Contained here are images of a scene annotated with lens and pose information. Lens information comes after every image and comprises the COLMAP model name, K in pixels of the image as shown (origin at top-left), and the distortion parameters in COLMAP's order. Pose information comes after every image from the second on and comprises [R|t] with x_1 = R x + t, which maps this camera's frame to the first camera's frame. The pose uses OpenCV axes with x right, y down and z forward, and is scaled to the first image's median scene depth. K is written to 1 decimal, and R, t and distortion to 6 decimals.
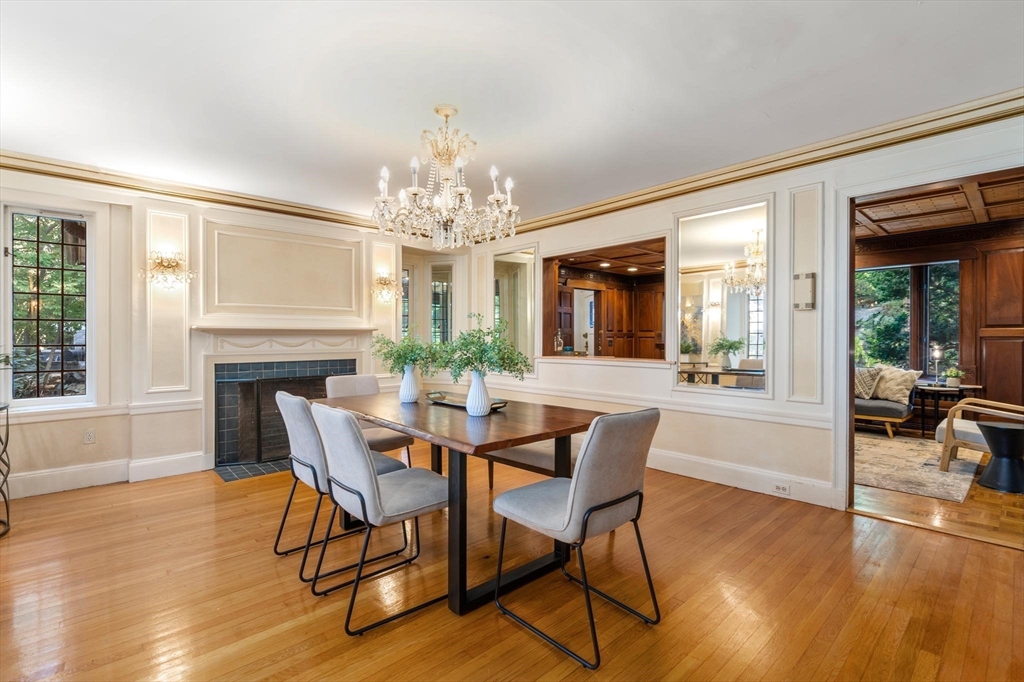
lens RADIAL K [[463.1, 0, 512.0], [0, 463.1, 341.0], [0, 0, 1]] dist [0.000410, 0.000306]
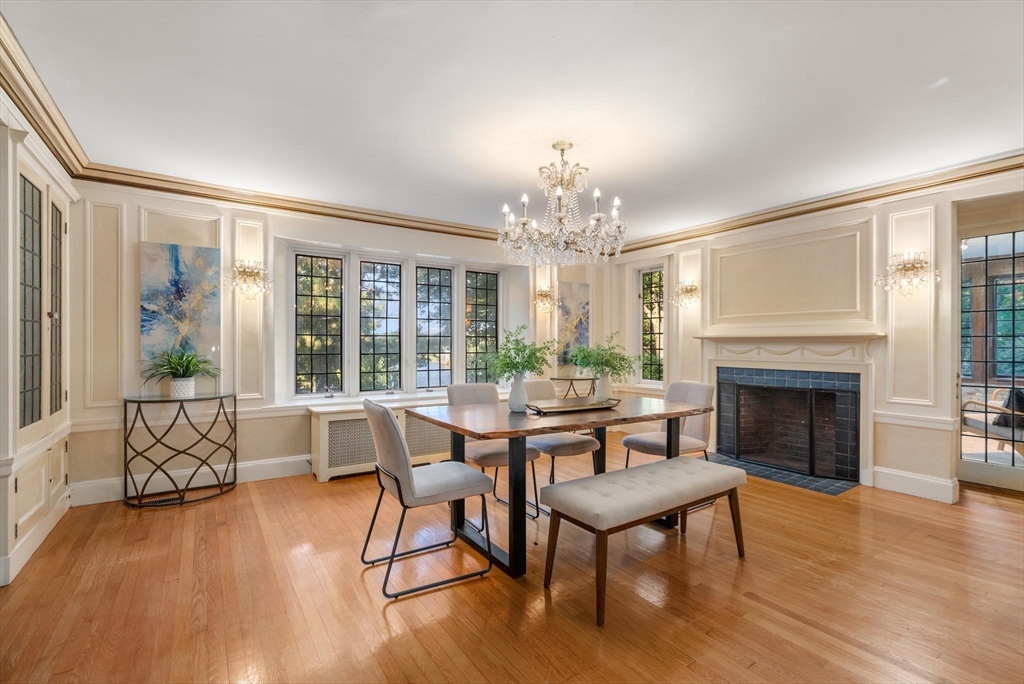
lens RADIAL K [[463.1, 0, 512.0], [0, 463.1, 342.0], [0, 0, 1]] dist [0.000410, 0.000306]
pose [[-0.146222, -0.003882, -0.989244, 0.600392], [-0.017309, 0.999849, -0.001365, -0.003152], [0.989100, 0.016924, -0.146267, 0.622041]]
